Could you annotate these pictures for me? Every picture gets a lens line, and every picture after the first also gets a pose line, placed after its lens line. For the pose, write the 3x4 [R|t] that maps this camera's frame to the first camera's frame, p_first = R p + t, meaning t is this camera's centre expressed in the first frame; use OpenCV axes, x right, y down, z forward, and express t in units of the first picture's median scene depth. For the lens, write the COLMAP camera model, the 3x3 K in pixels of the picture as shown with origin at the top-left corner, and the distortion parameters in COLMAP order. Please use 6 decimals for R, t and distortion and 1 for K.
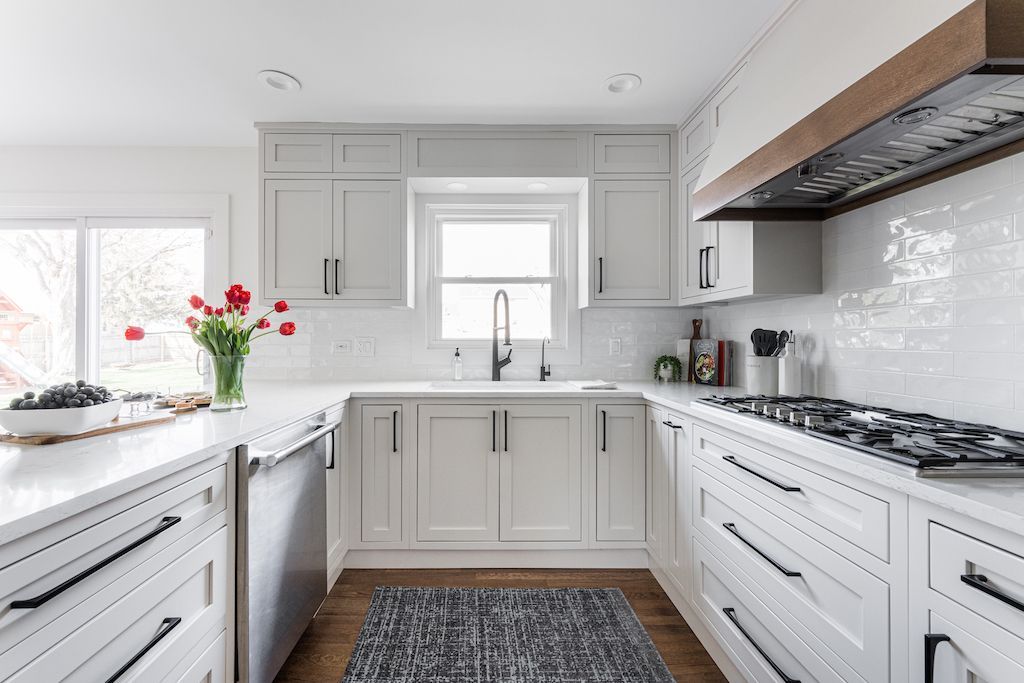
lens RADIAL K [[434.0, 0, 494.0], [0, 434.0, 338.2], [0, 0, 1]] dist [0.000709, -0.000922]
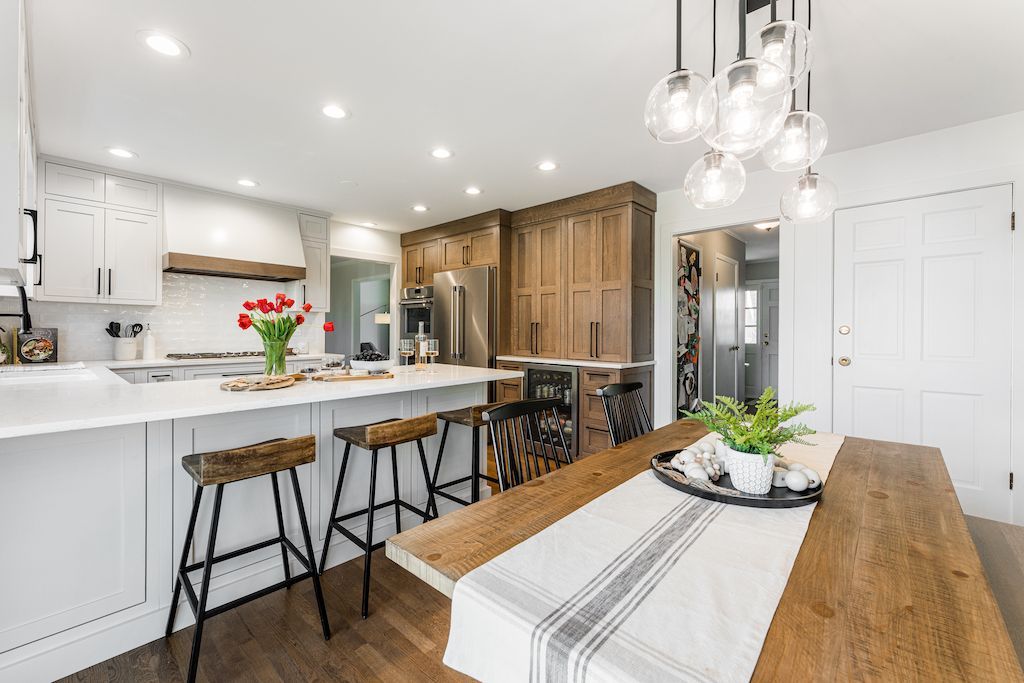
lens RADIAL K [[417.8, 0, 507.7], [0, 417.8, 339.1], [0, 0, 1]] dist [-0.001662, 0.001059]
pose [[-0.730276, -0.021356, 0.682818, -1.547228], [-0.009222, 0.999728, 0.021405, -0.003023], [-0.683090, 0.009334, -0.730275, 1.082625]]
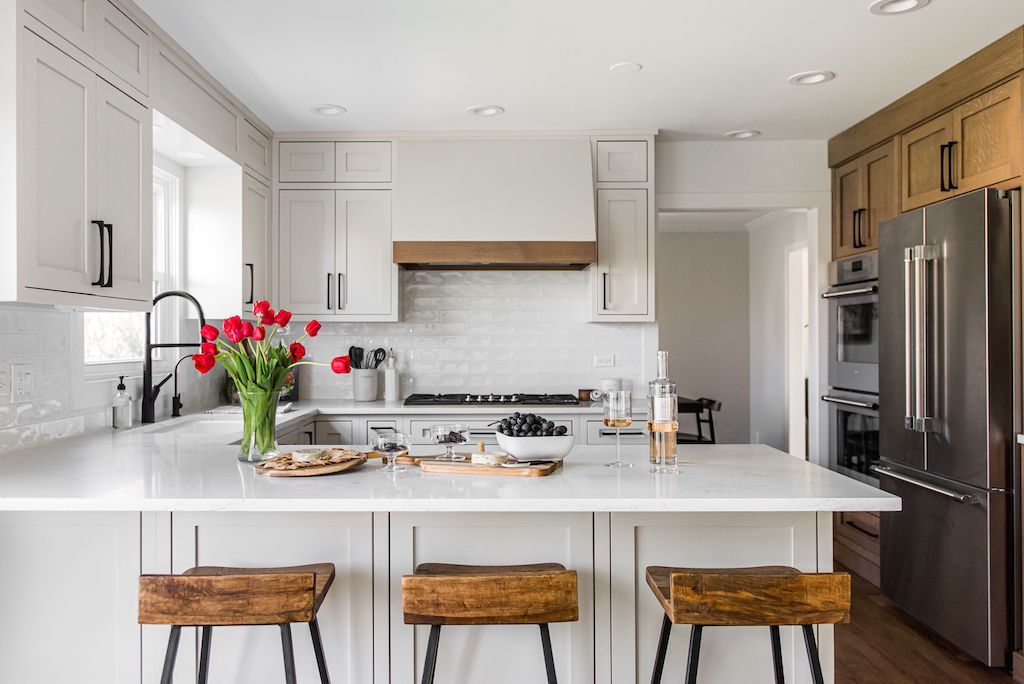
lens RADIAL K [[828.9, 0, 496.9], [0, 828.9, 337.0], [0, 0, 1]] dist [0.028001, -0.014799]
pose [[0.006906, 0.001754, 0.999975, -1.593467], [0.000086, 0.999998, -0.001755, -0.040914], [-0.999976, 0.000098, 0.006906, 0.560290]]
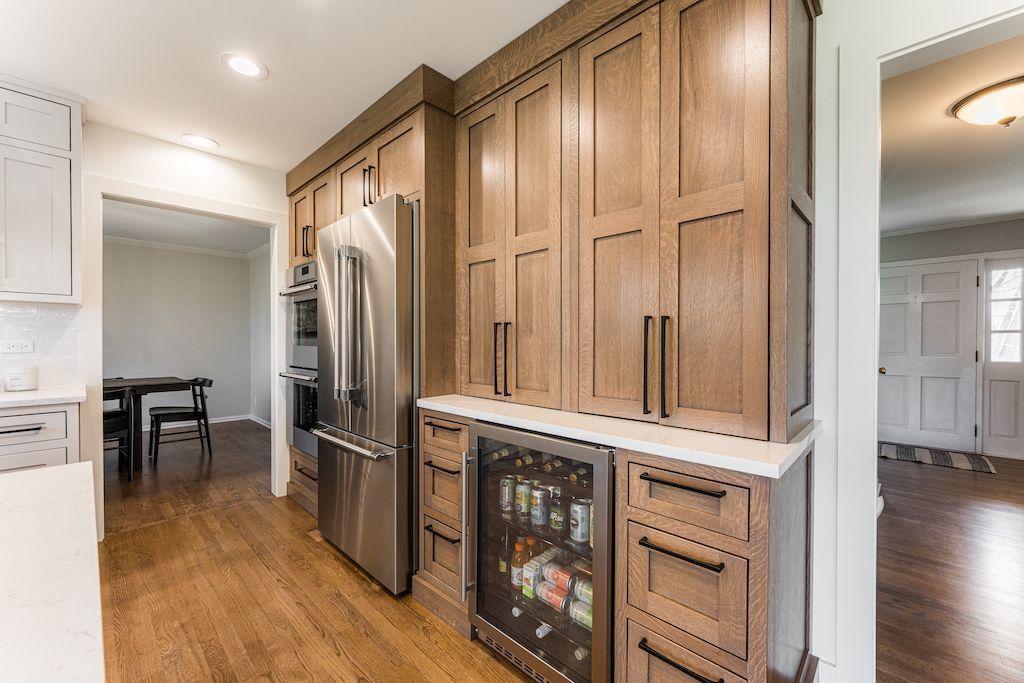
lens RADIAL K [[415.3, 0, 507.1], [0, 415.3, 344.5], [0, 0, 1]] dist [-0.000726, 0.000478]
pose [[-0.710932, -0.011483, 0.703167, -0.909454], [-0.006703, 0.999932, 0.009553, -0.002344], [-0.703228, 0.002078, -0.710961, 0.170125]]
